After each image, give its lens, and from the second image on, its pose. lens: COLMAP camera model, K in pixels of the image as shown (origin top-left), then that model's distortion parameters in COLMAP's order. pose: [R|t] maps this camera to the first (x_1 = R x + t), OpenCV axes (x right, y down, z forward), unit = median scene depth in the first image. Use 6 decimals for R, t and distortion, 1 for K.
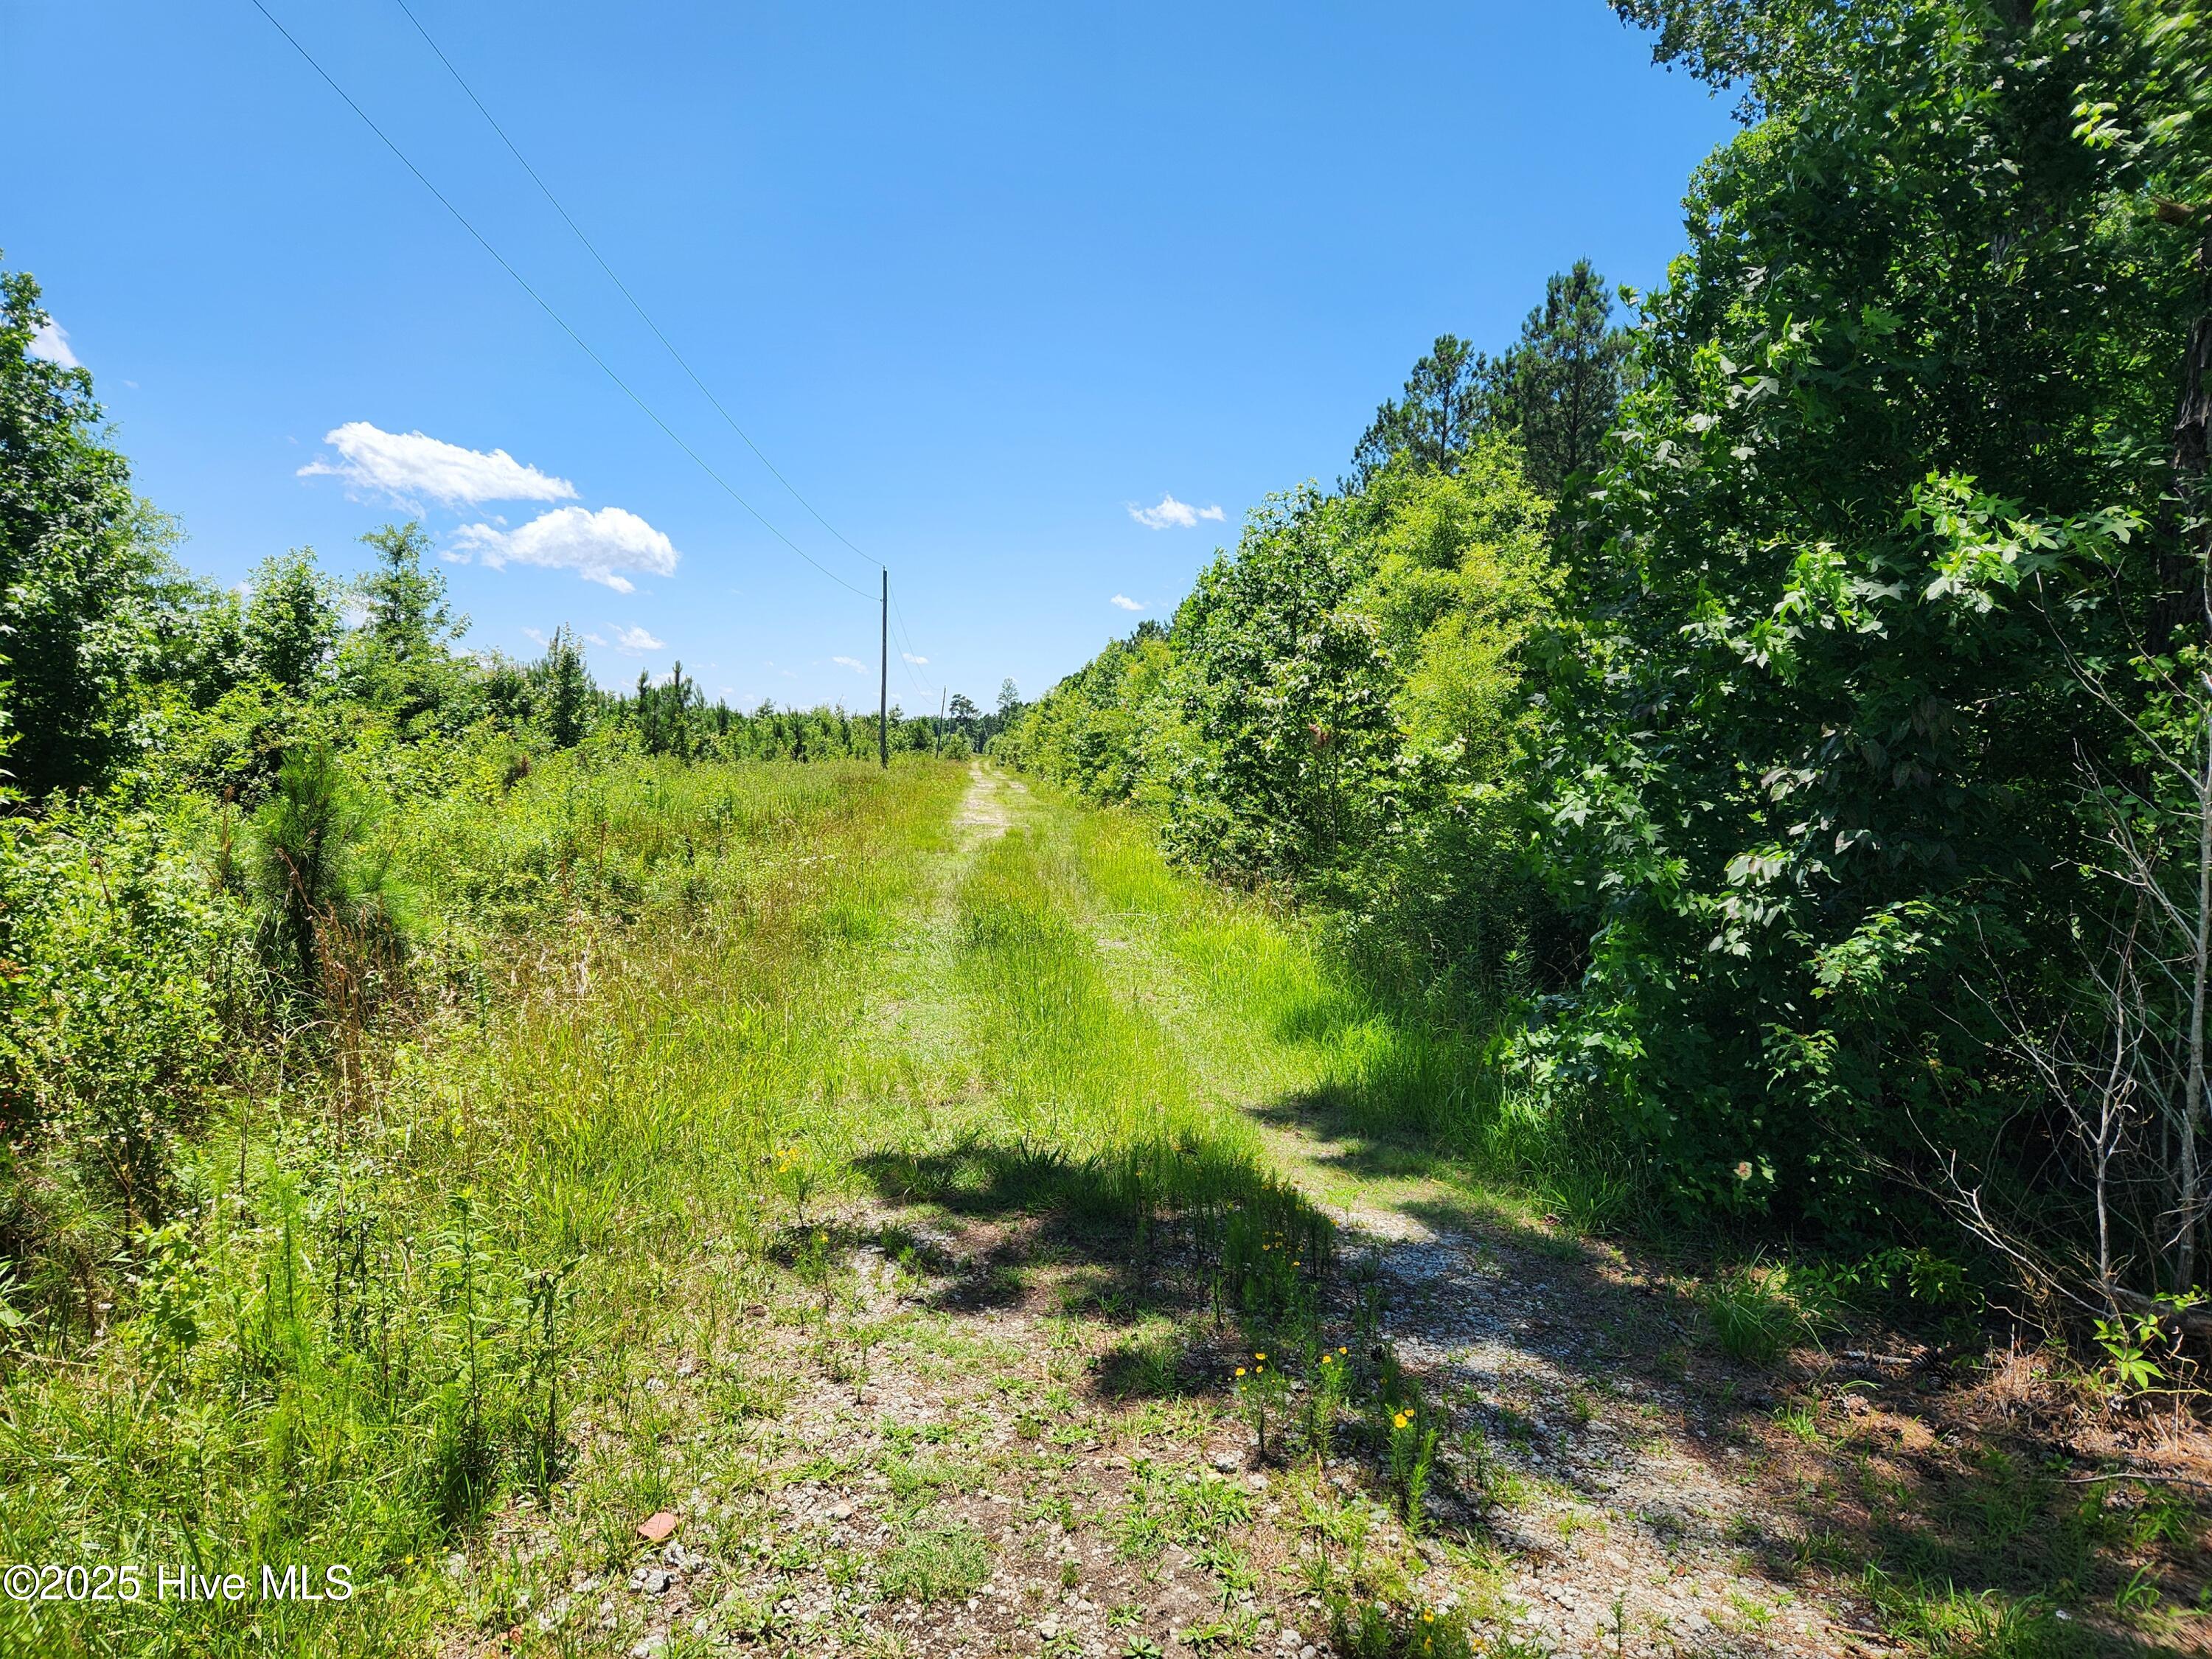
lens RADIAL K [[1444.9, 0, 1157.9], [0, 1444.9, 828.0], [0, 0, 1]] dist [0.046148, -0.066694]
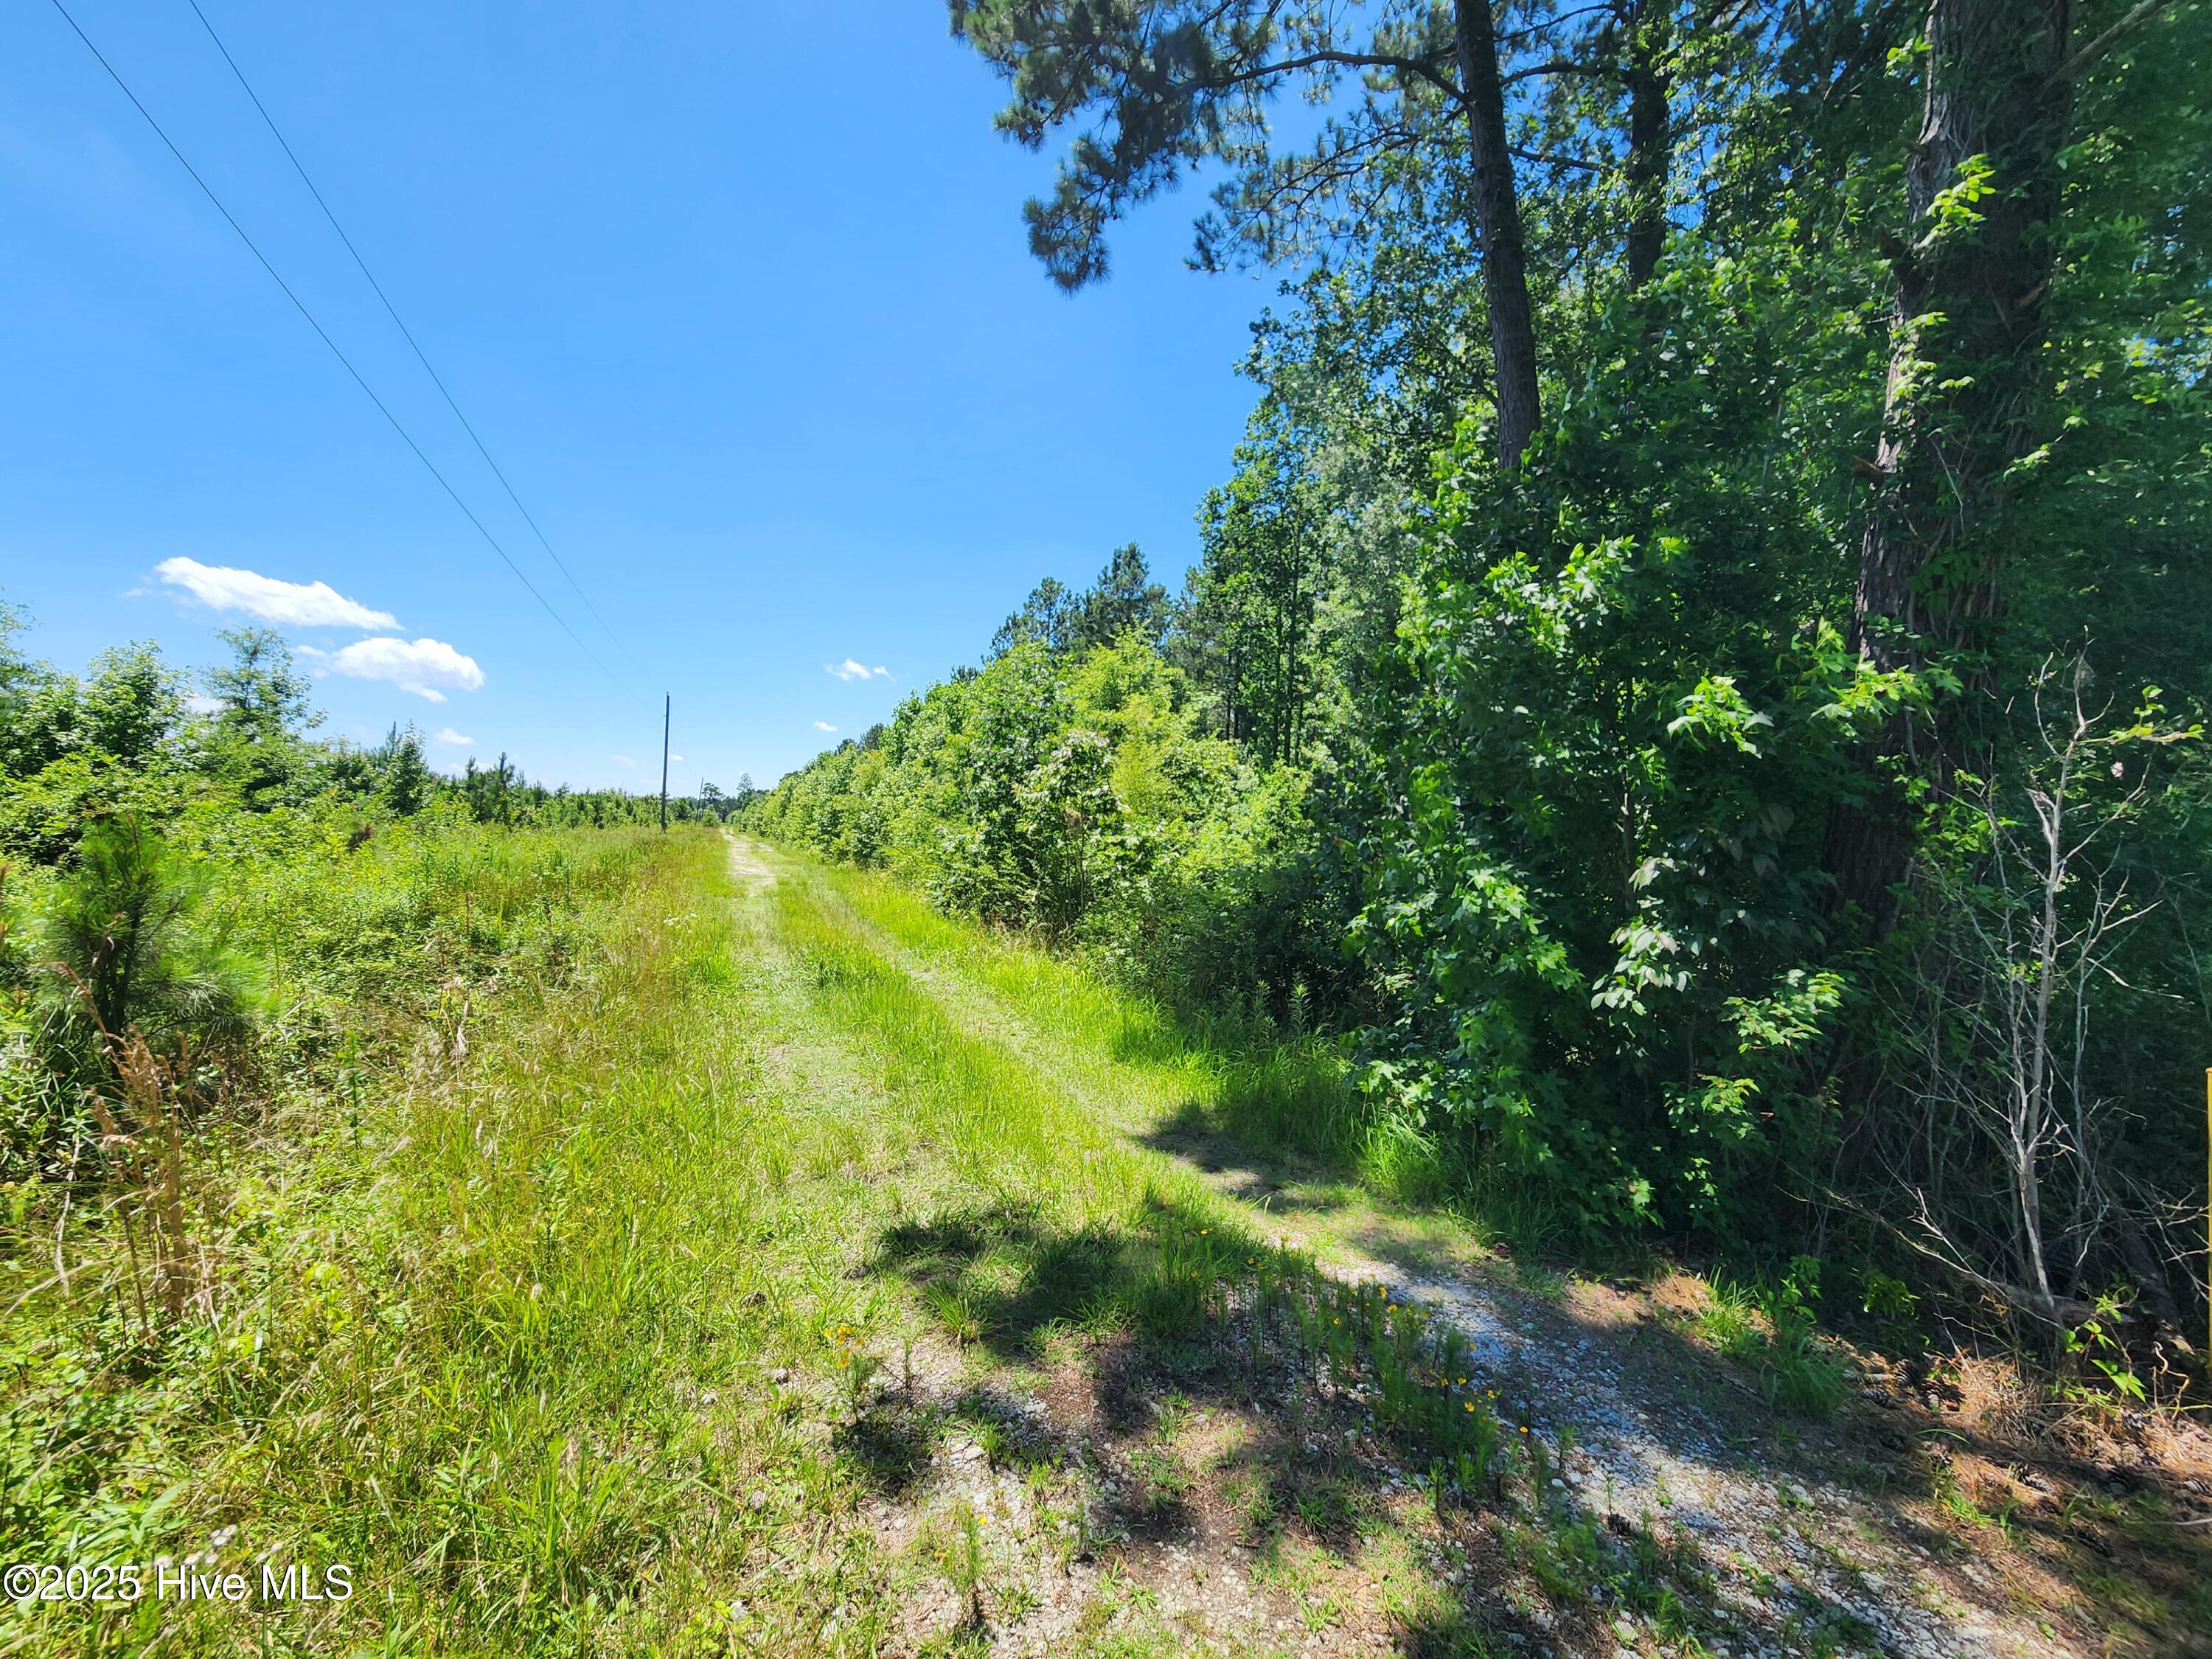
lens RADIAL K [[887.9, 0, 1103.5], [0, 887.9, 846.3], [0, 0, 1]] dist [-0.000668, 0.000019]
pose [[0.958272, 0.005763, 0.285800, -0.063116], [0.002328, 0.999606, -0.027963, -0.008346], [-0.285848, 0.027462, 0.957881, 0.120178]]
